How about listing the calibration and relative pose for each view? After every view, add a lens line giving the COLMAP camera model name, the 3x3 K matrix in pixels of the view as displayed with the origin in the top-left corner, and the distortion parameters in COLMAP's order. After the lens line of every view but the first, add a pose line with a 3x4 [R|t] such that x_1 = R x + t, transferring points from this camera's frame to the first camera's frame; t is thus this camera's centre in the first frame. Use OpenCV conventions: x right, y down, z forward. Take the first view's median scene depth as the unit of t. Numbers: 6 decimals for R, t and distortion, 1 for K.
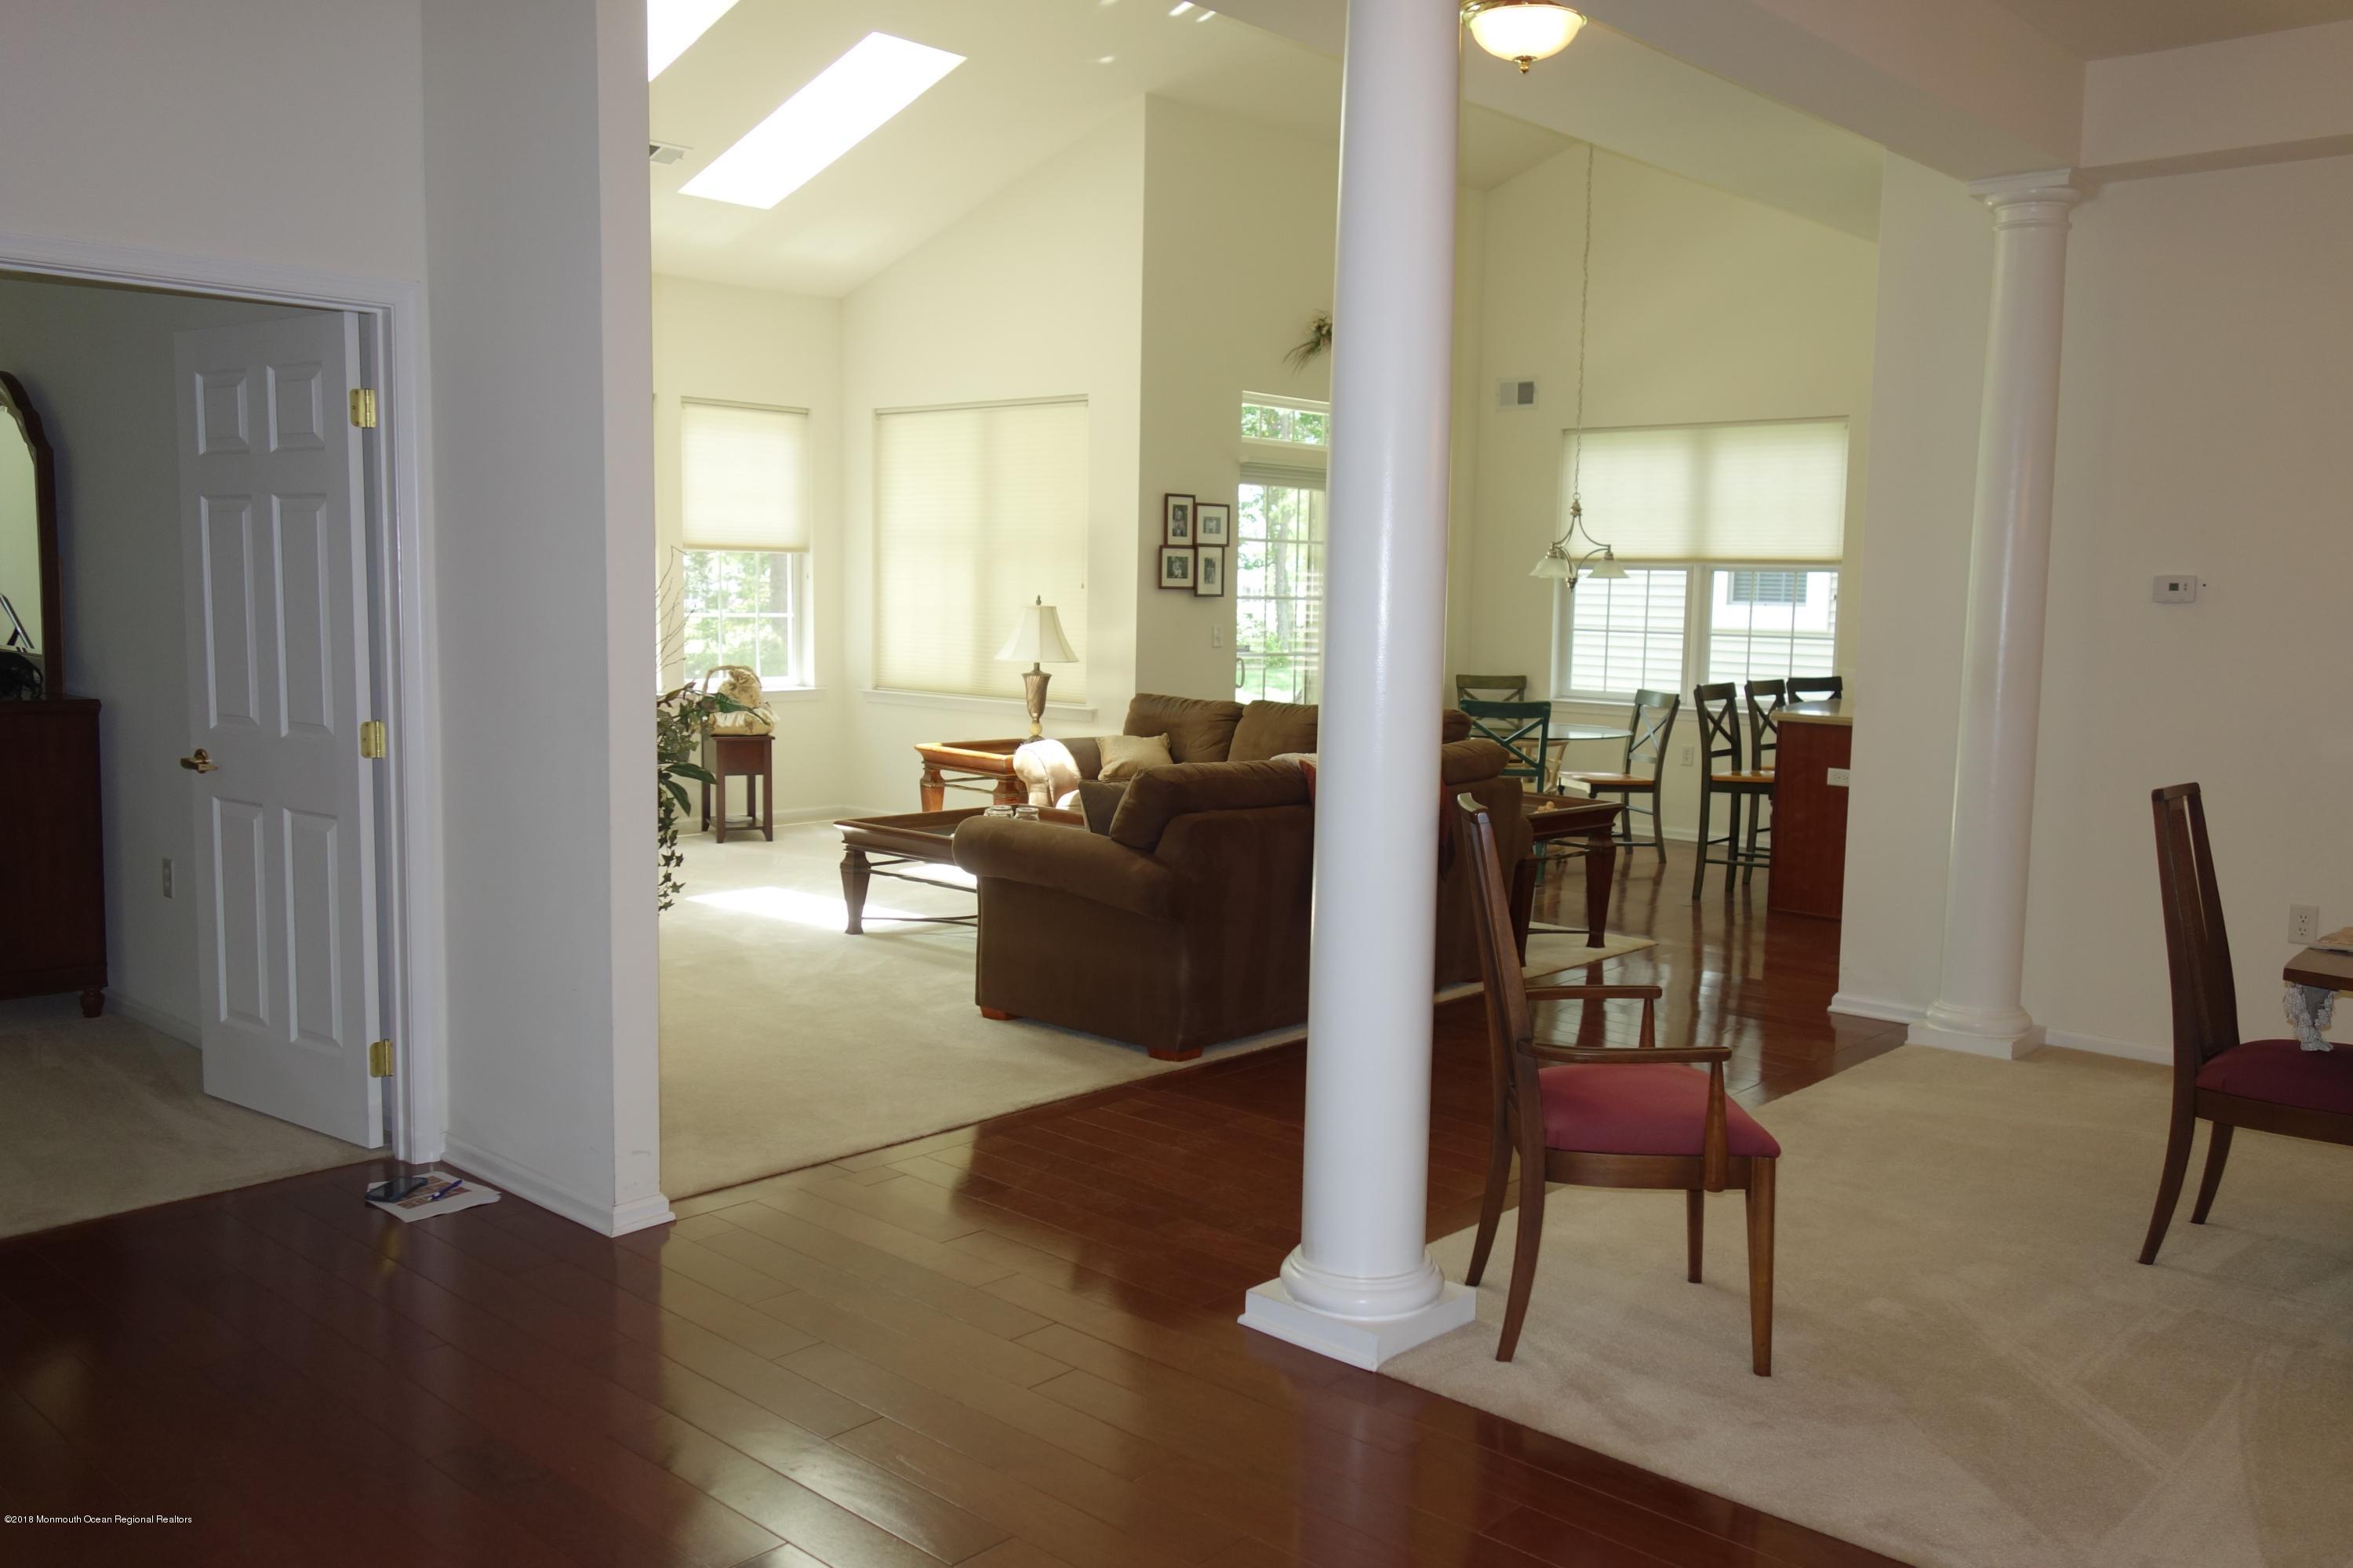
lens RADIAL K [[1855.8, 0, 1173.5], [0, 1855.8, 802.7], [0, 0, 1]] dist [0.004309, 0.001459]
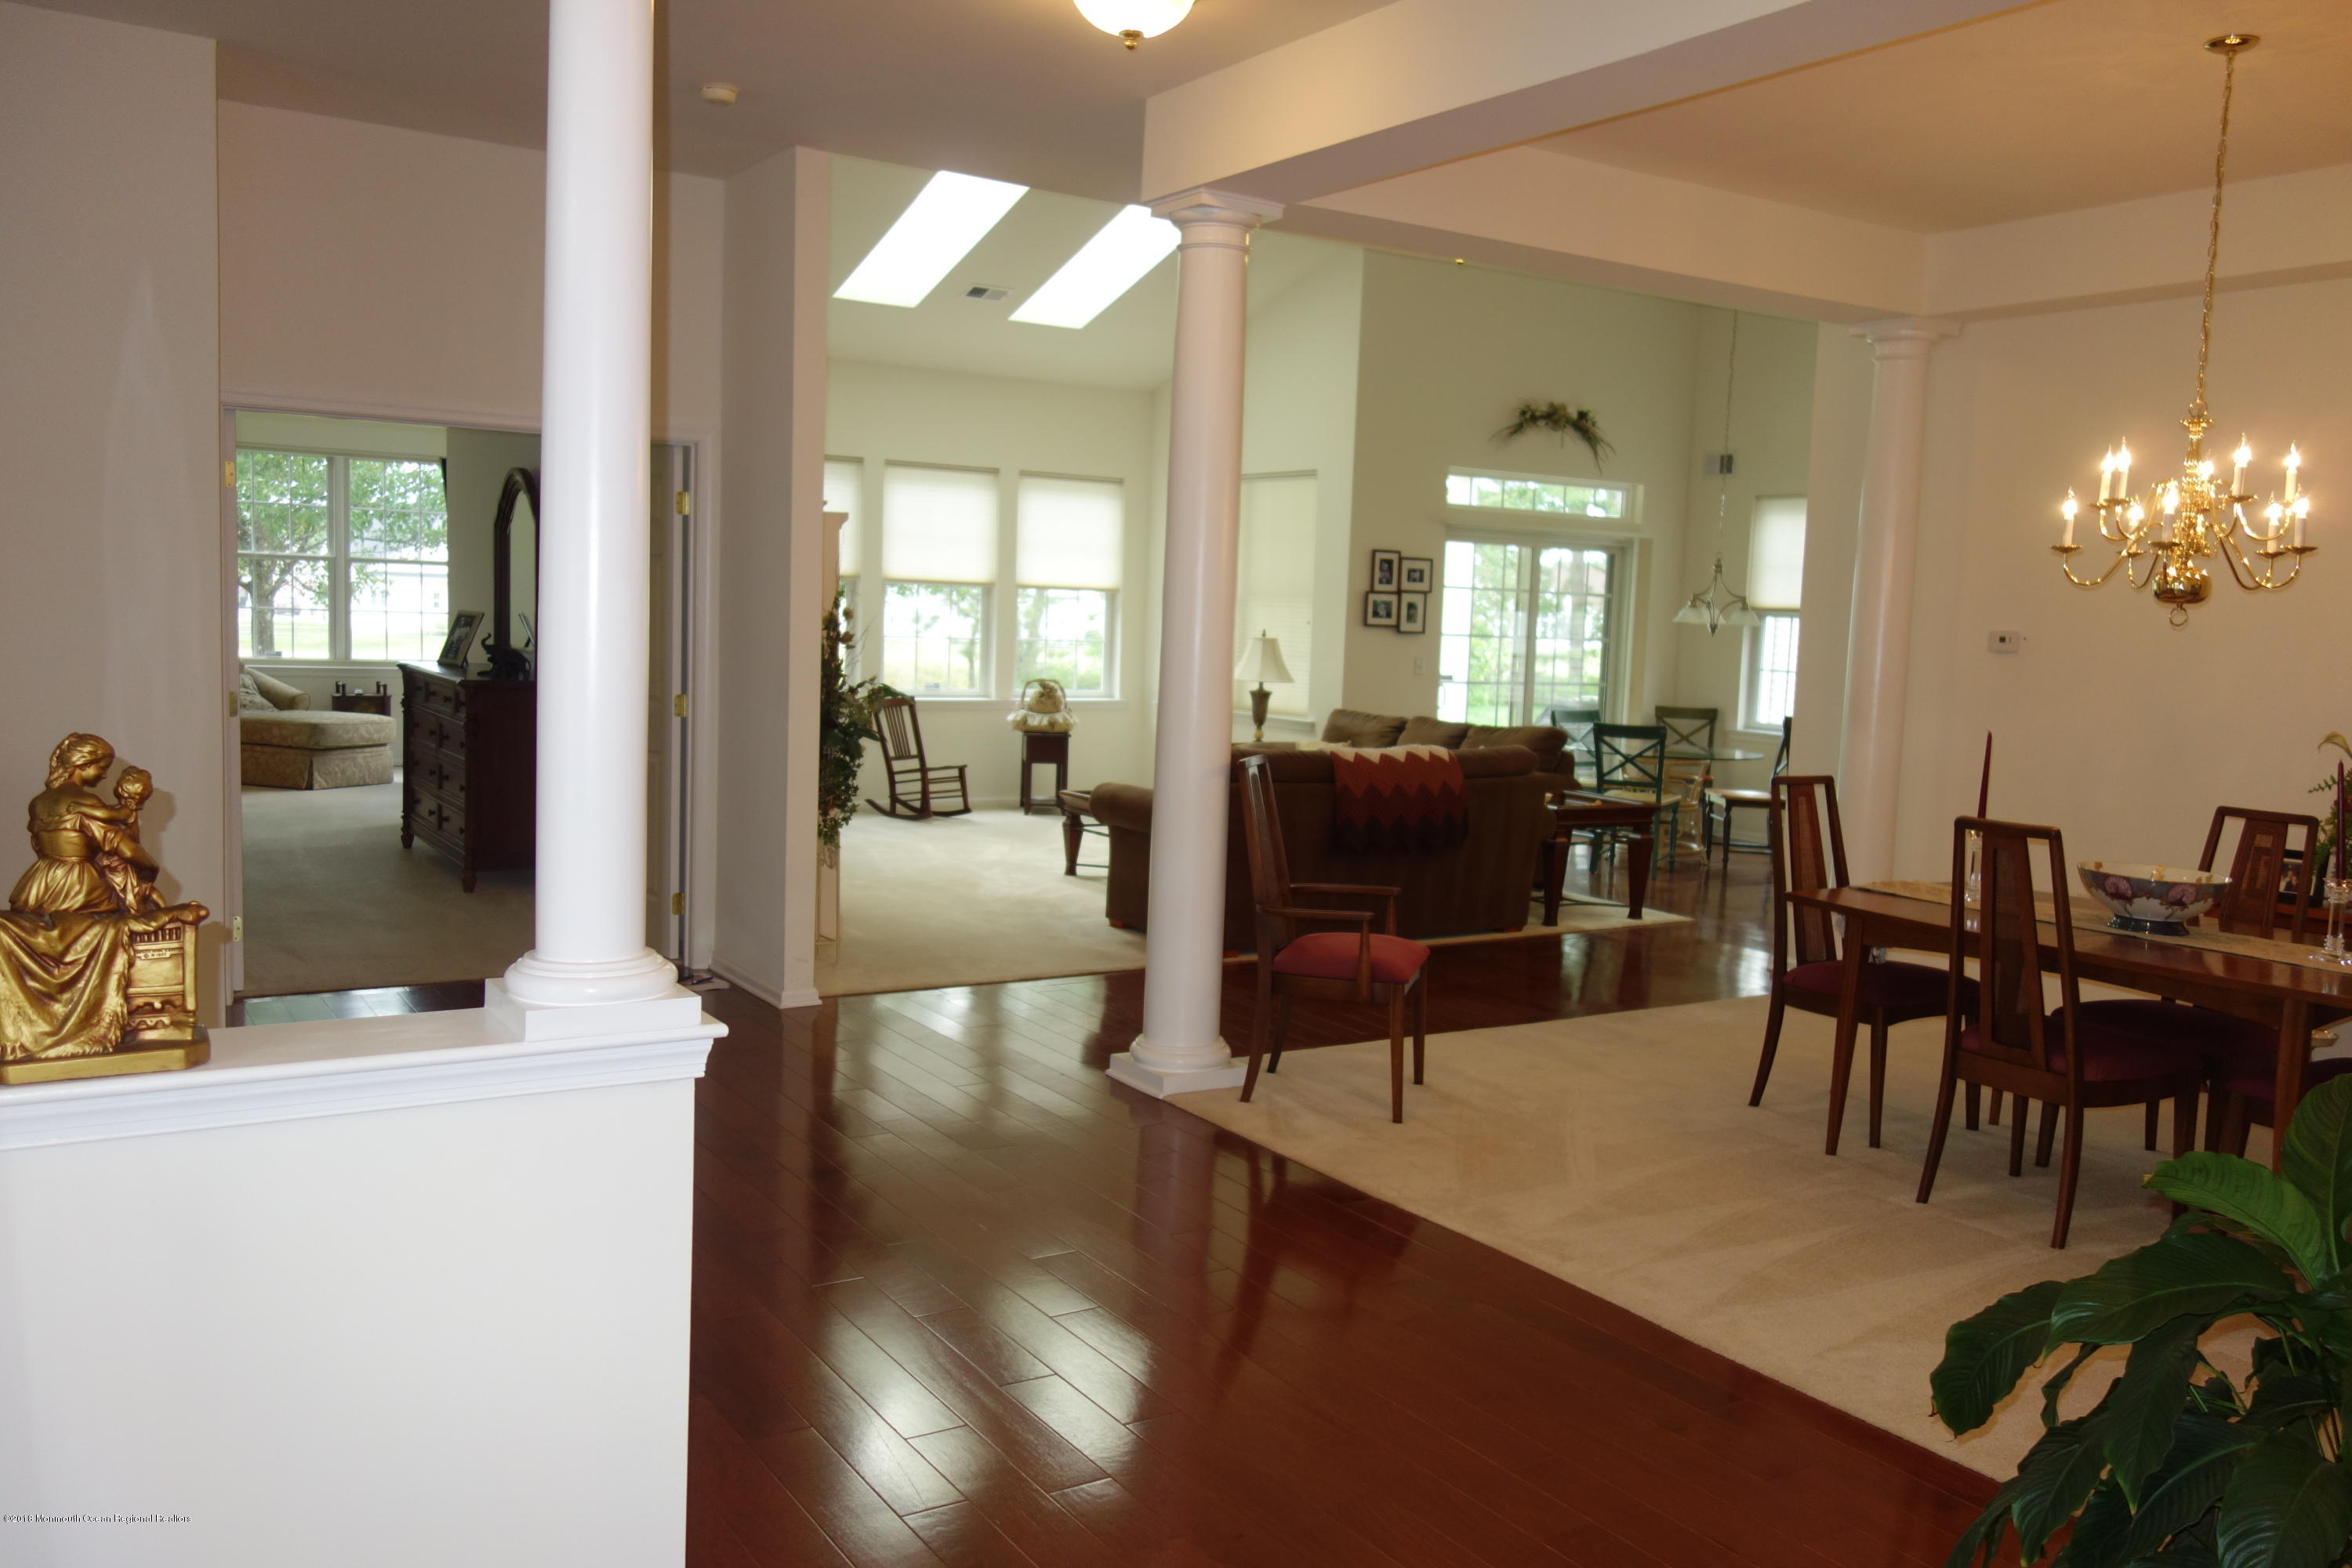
lens RADIAL K [[1854.9, 0, 1216.7], [0, 1854.9, 798.8], [0, 0, 1]] dist [0.004309, 0.001459]
pose [[0.967962, 0.044046, -0.247202, 0.205179], [-0.049294, 0.998670, -0.015079, 0.023383], [0.246210, 0.026781, 0.968847, -0.219913]]
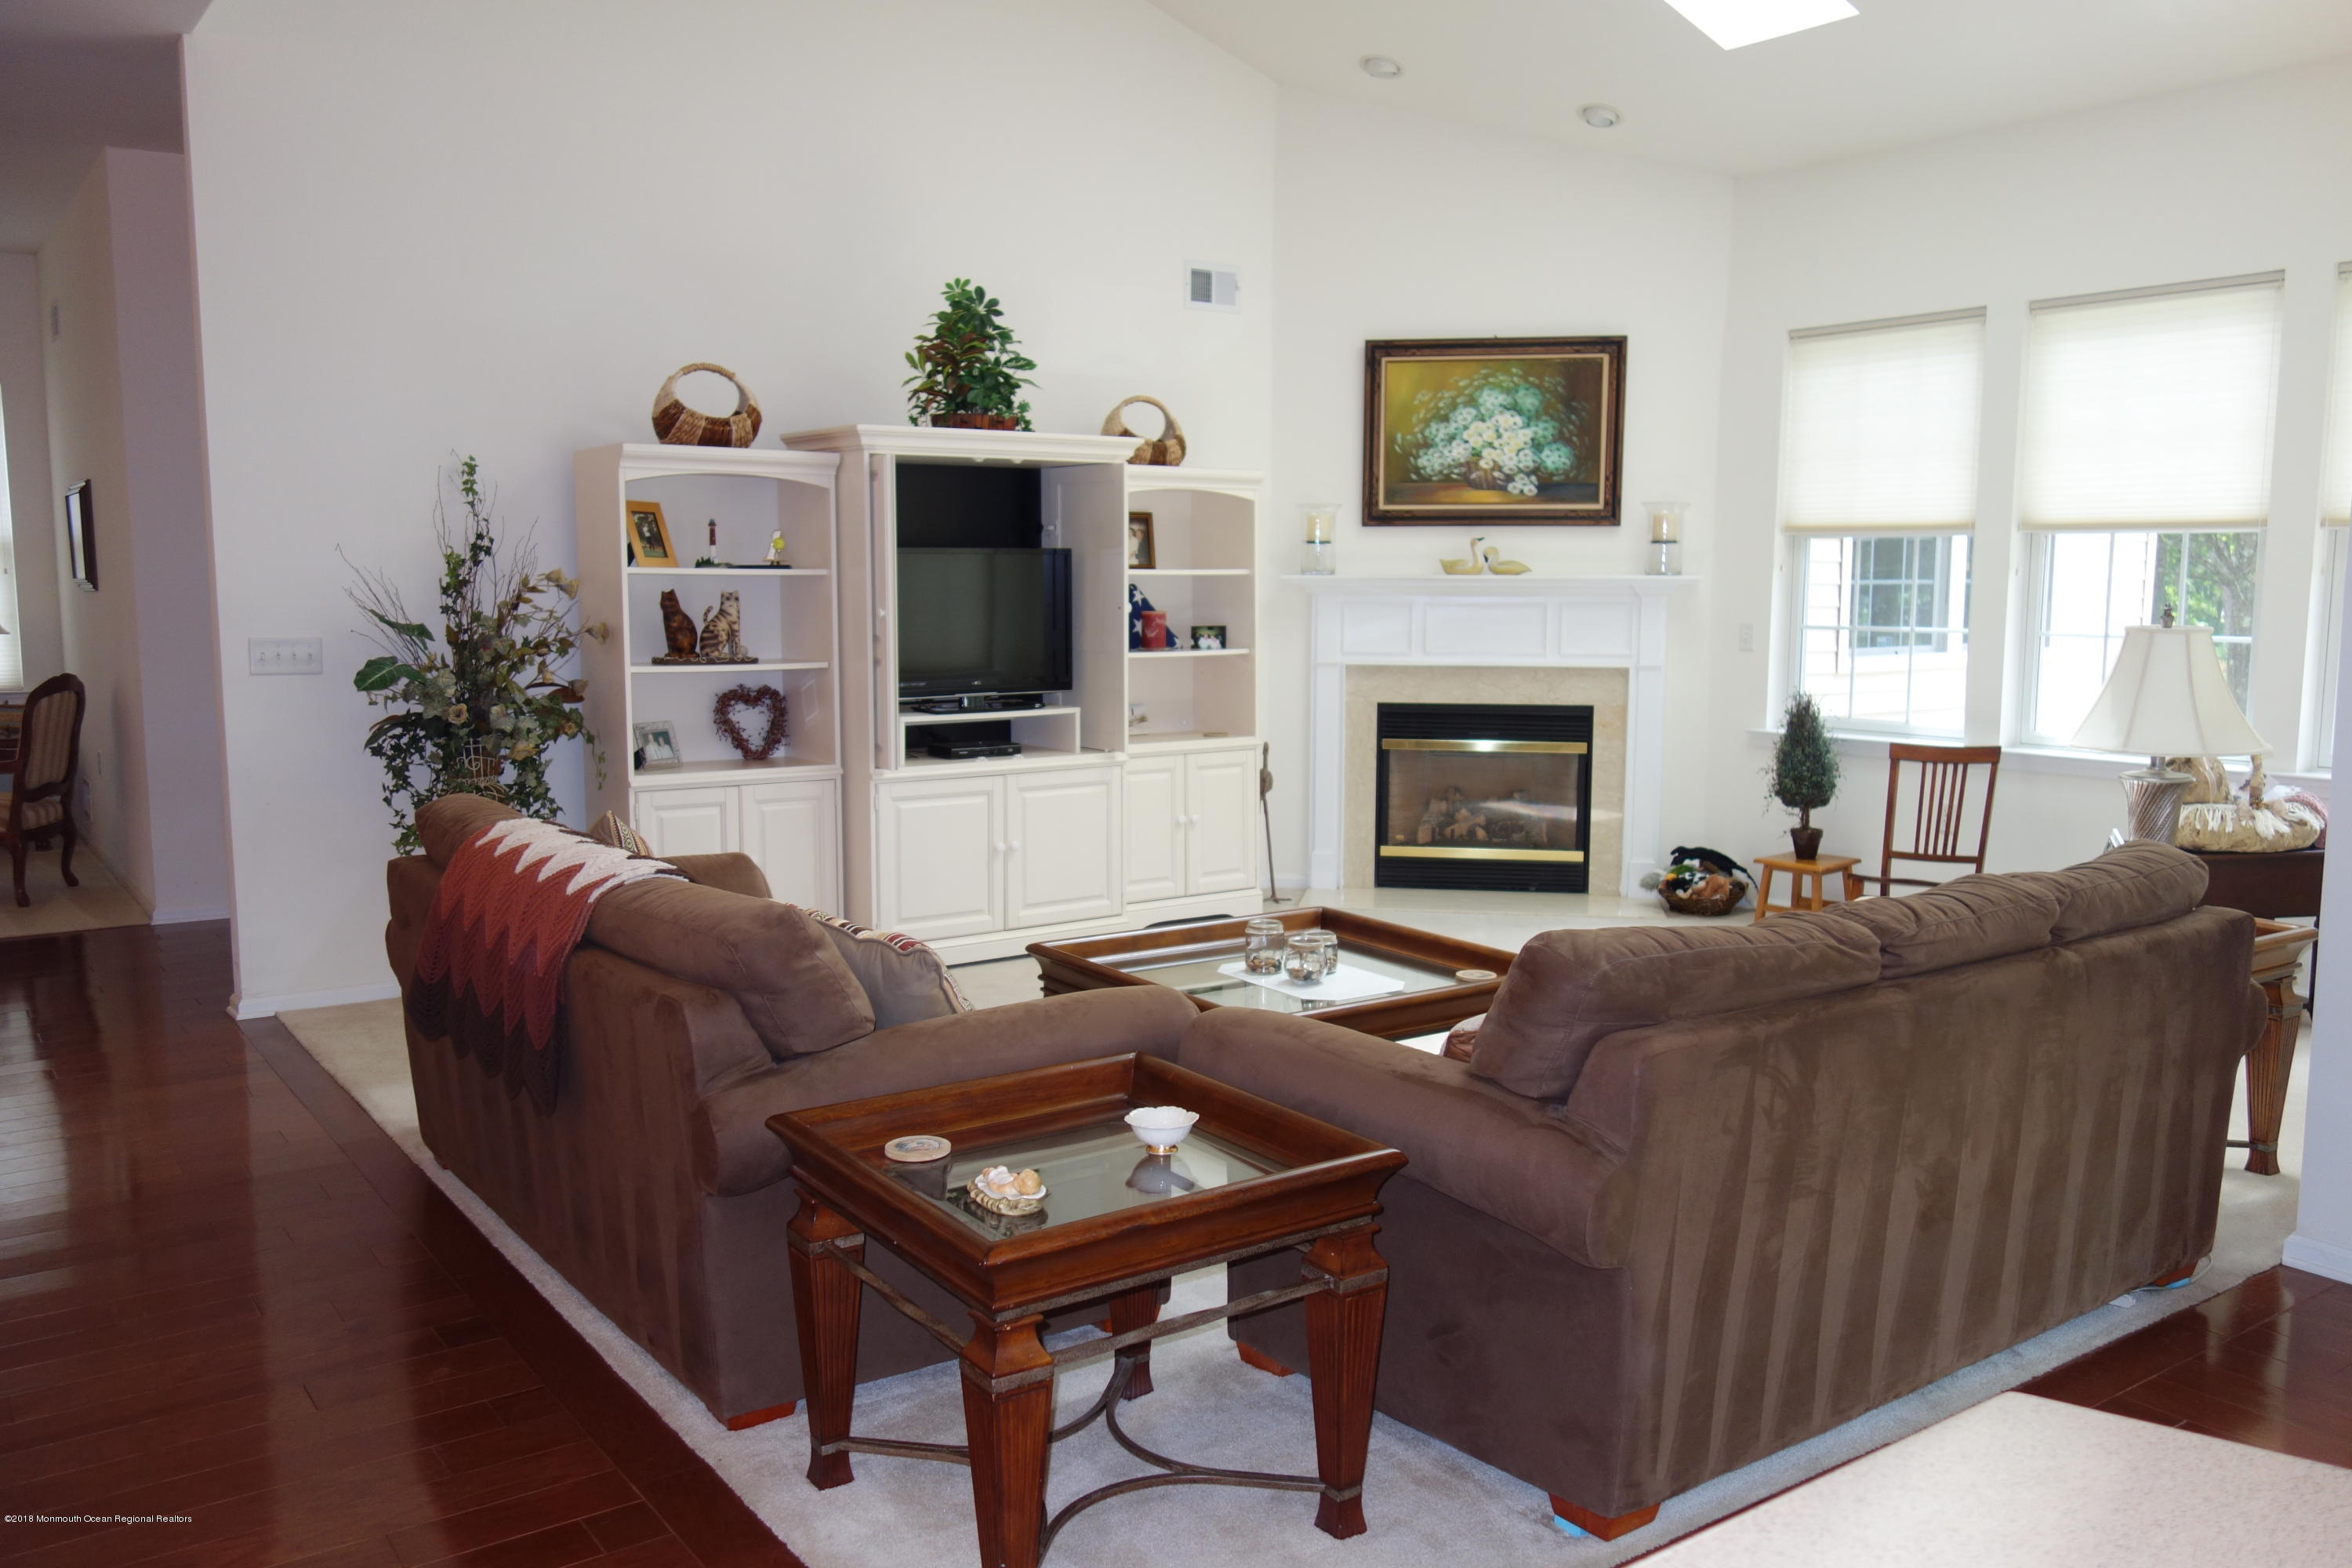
lens RADIAL K [[1854.9, 0, 1171.2], [0, 1854.9, 796.5], [0, 0, 1]] dist [0.004309, 0.001459]
pose [[-0.203804, 0.101772, -0.973708, 0.405768], [-0.117218, 0.984891, 0.127475, -0.091080], [0.971969, 0.140116, -0.188795, 0.820800]]
